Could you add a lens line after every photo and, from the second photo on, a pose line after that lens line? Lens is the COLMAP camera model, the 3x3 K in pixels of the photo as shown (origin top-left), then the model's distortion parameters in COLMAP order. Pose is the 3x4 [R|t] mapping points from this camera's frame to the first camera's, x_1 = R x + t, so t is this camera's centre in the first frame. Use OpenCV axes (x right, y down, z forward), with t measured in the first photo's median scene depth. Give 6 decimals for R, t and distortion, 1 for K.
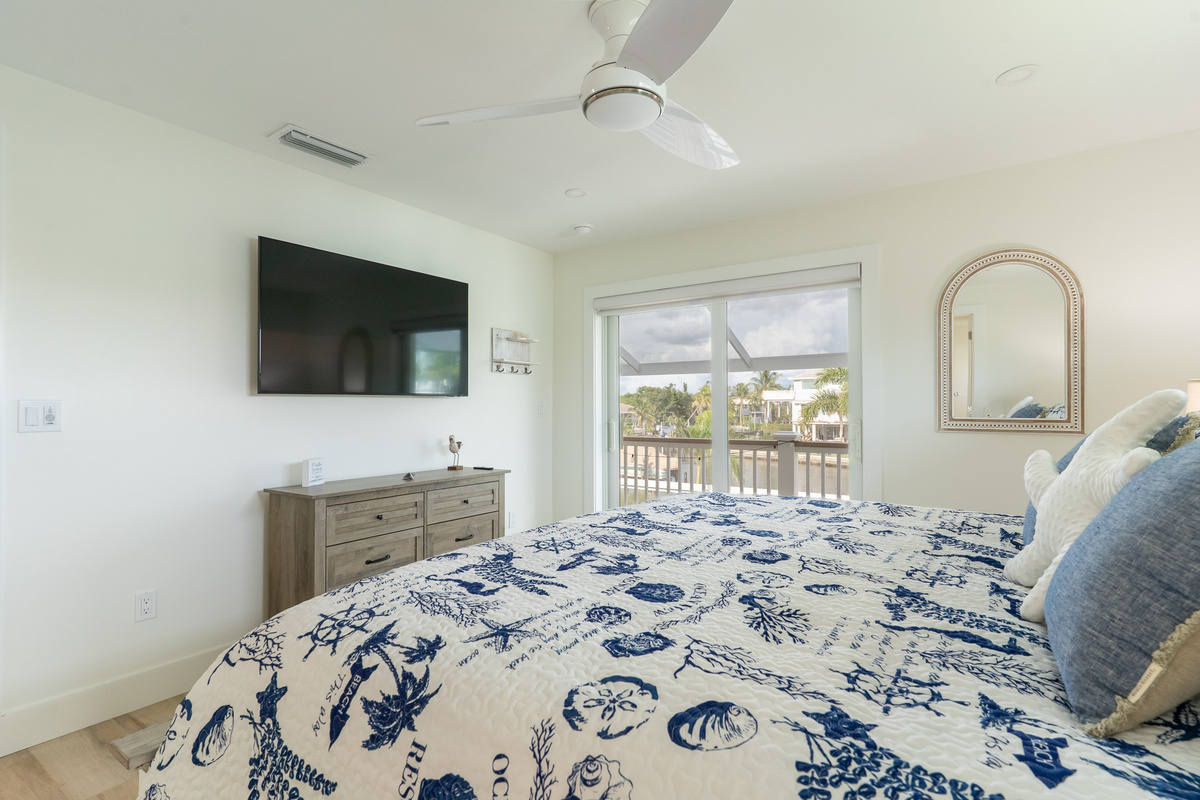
lens RADIAL K [[573.7, 0, 600.7], [0, 573.7, 405.9], [0, 0, 1]] dist [0.001086, 0.000476]
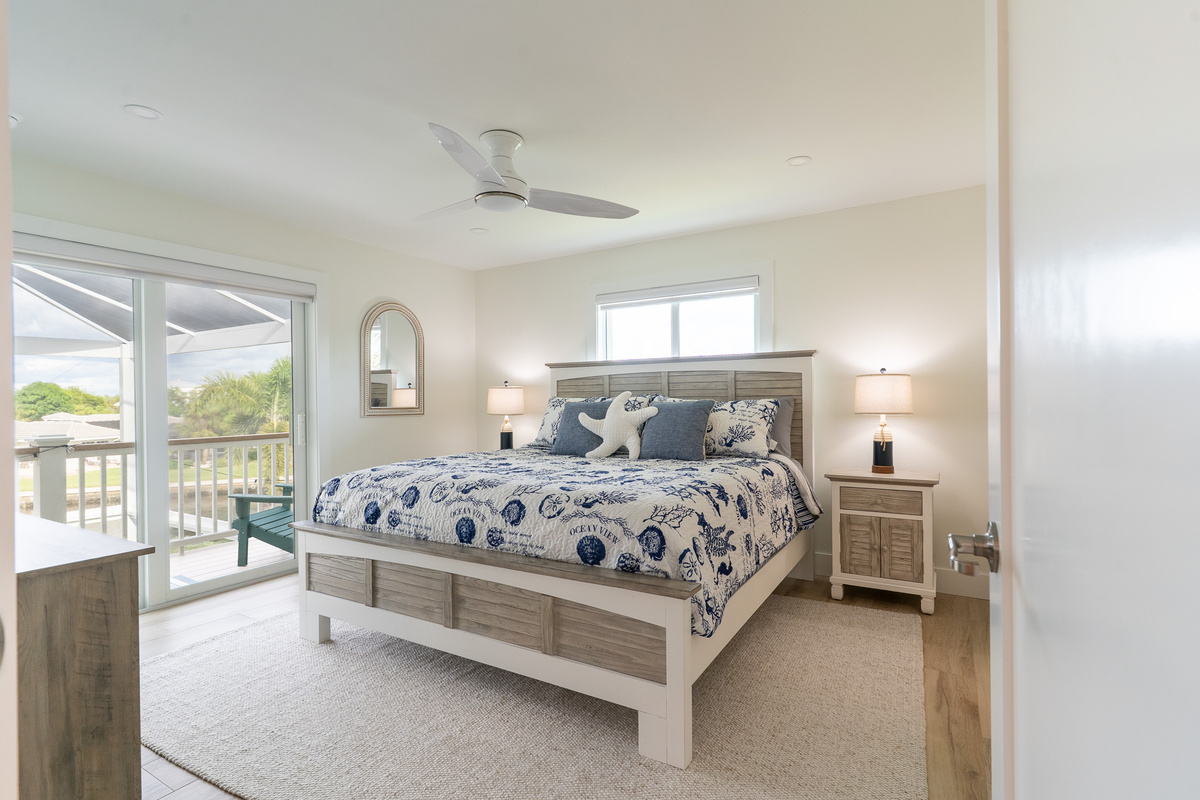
lens RADIAL K [[573.7, 0, 600.7], [0, 573.7, 405.9], [0, 0, 1]] dist [0.001086, 0.000476]
pose [[-0.056866, -0.004509, 0.998372, -1.163380], [0.003372, 0.999983, 0.004708, 0.017431], [-0.998376, 0.003634, -0.056850, 0.628069]]
